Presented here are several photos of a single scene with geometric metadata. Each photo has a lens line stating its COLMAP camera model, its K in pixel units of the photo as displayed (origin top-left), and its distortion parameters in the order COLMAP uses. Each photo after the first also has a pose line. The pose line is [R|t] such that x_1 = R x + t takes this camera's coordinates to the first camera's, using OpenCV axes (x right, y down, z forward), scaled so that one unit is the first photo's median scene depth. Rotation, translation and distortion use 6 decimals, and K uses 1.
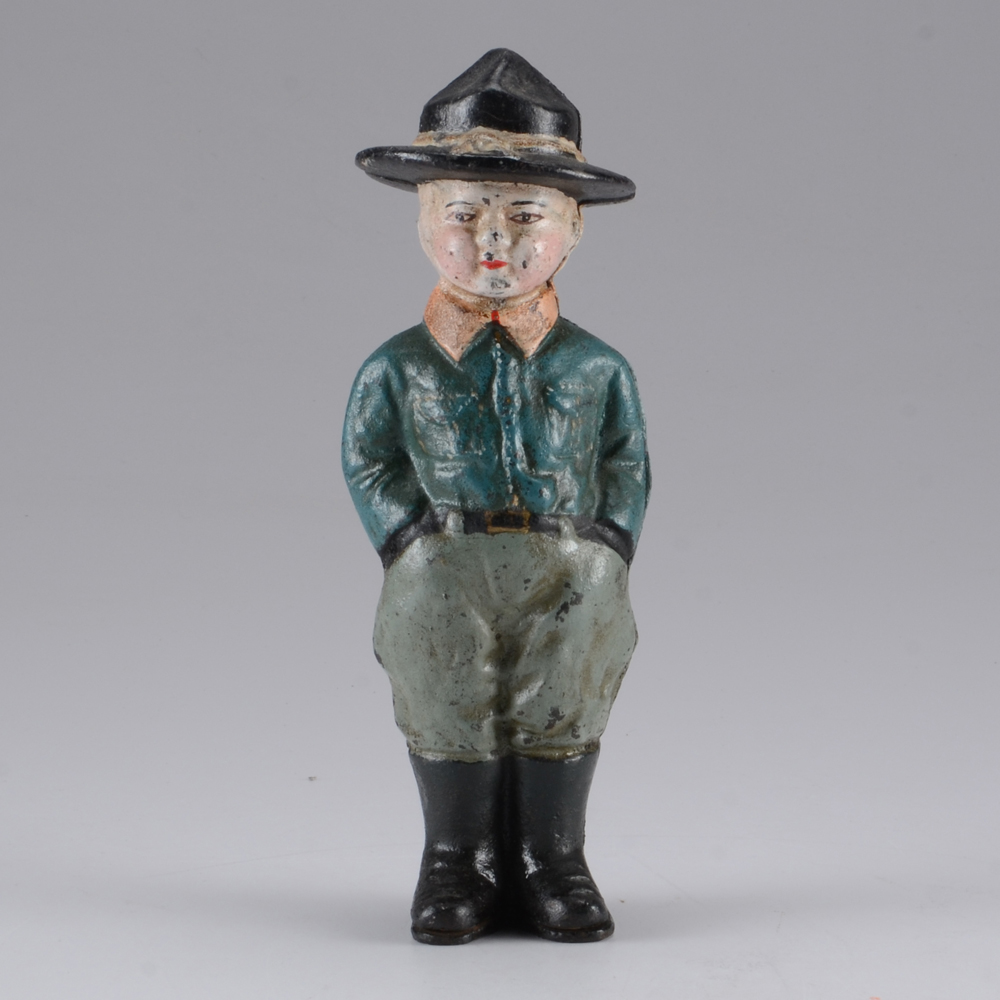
lens RADIAL K [[3330.0, 0, 500.0], [0, 3330.0, 500.0], [0, 0, 1]] dist [-0.065143, -0.695702]
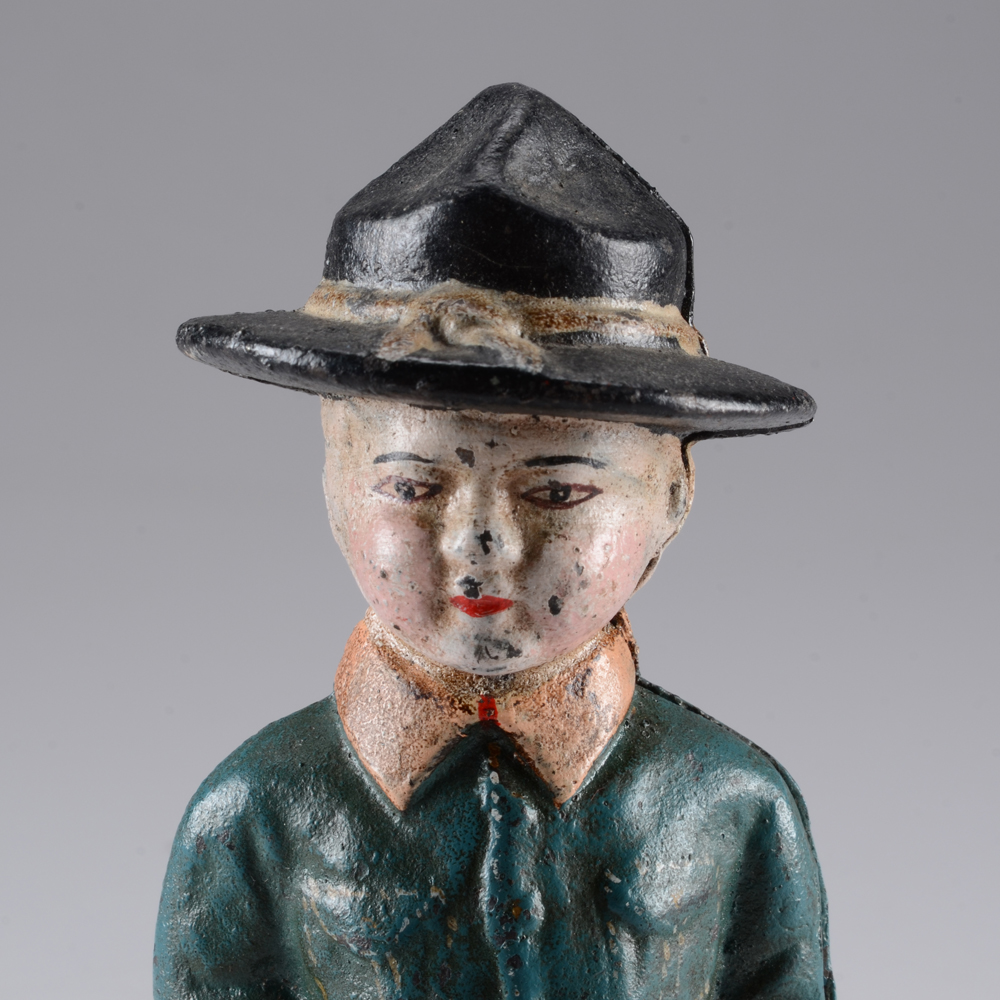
lens RADIAL K [[3216.9, 0, 500.0], [0, 3216.9, 500.0], [0, 0, 1]] dist [0.082323, -0.718387]
pose [[0.999004, 0.012957, -0.042690, 0.017623], [-0.010980, 0.998871, 0.046209, -0.101729], [0.043240, -0.045694, 0.998019, 0.581334]]
